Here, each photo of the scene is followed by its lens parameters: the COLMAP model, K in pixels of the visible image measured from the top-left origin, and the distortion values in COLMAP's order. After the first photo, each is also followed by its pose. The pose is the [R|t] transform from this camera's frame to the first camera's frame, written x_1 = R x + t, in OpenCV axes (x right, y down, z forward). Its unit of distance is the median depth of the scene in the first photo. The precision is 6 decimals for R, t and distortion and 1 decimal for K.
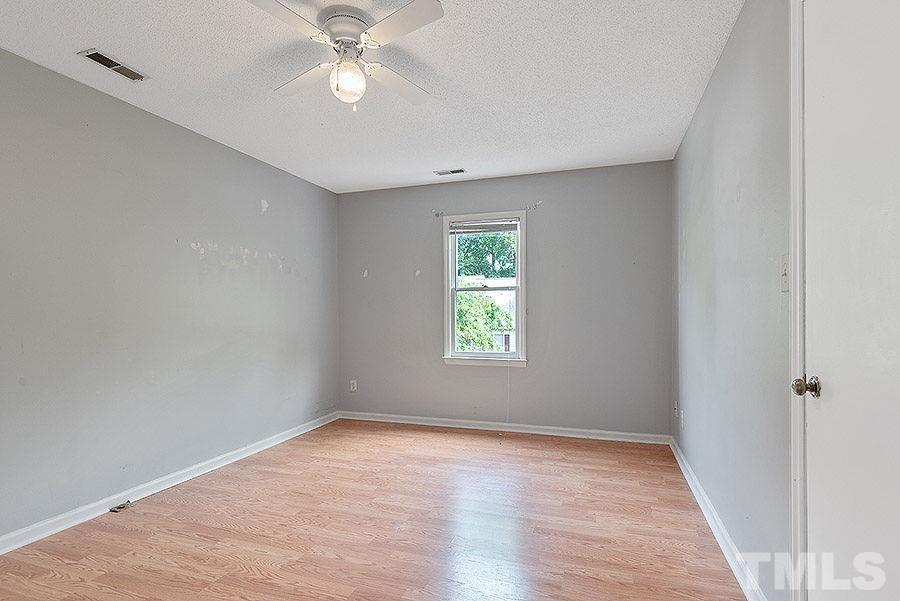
lens RADIAL K [[438.0, 0, 452.3], [0, 438.0, 318.3], [0, 0, 1]] dist [-0.000611, -0.000433]
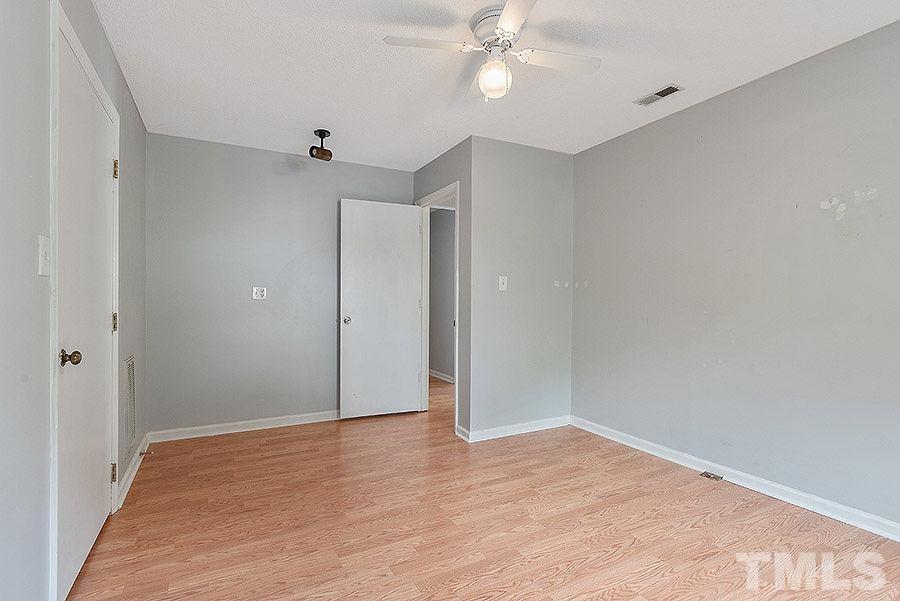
lens RADIAL K [[438.0, 0, 451.0], [0, 438.0, 300.7], [0, 0, 1]] dist [-0.000611, -0.000433]
pose [[-0.678232, 0.006029, -0.734823, 0.553249], [-0.001331, 0.999955, 0.009432, -0.012253], [0.734847, 0.007375, -0.678193, 1.472942]]
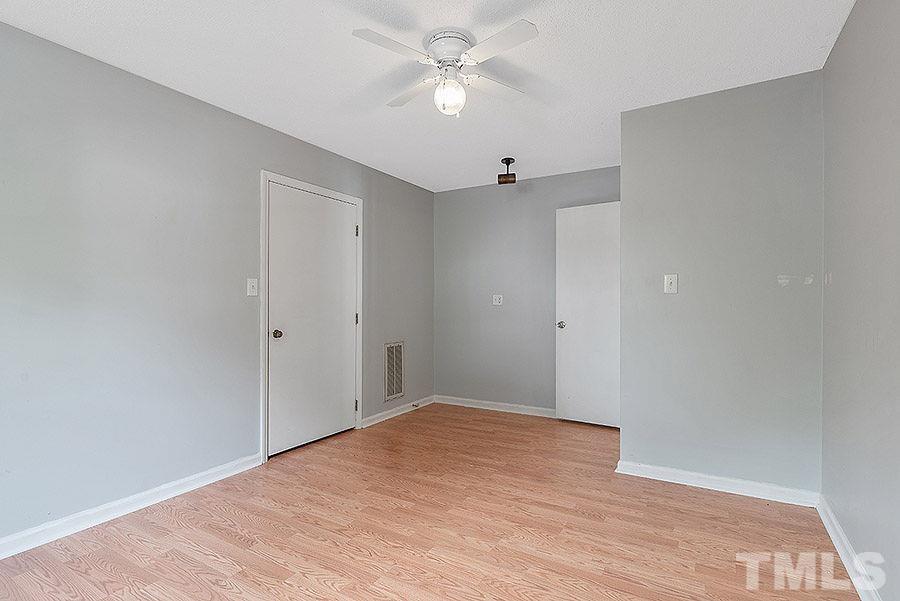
lens RADIAL K [[438.0, 0, 455.7], [0, 438.0, 298.5], [0, 0, 1]] dist [-0.000611, -0.000433]
pose [[-0.980246, 0.011513, 0.197445, -0.420612], [0.009683, 0.999901, -0.010231, -0.011863], [-0.197543, -0.008117, -0.980261, 1.874081]]
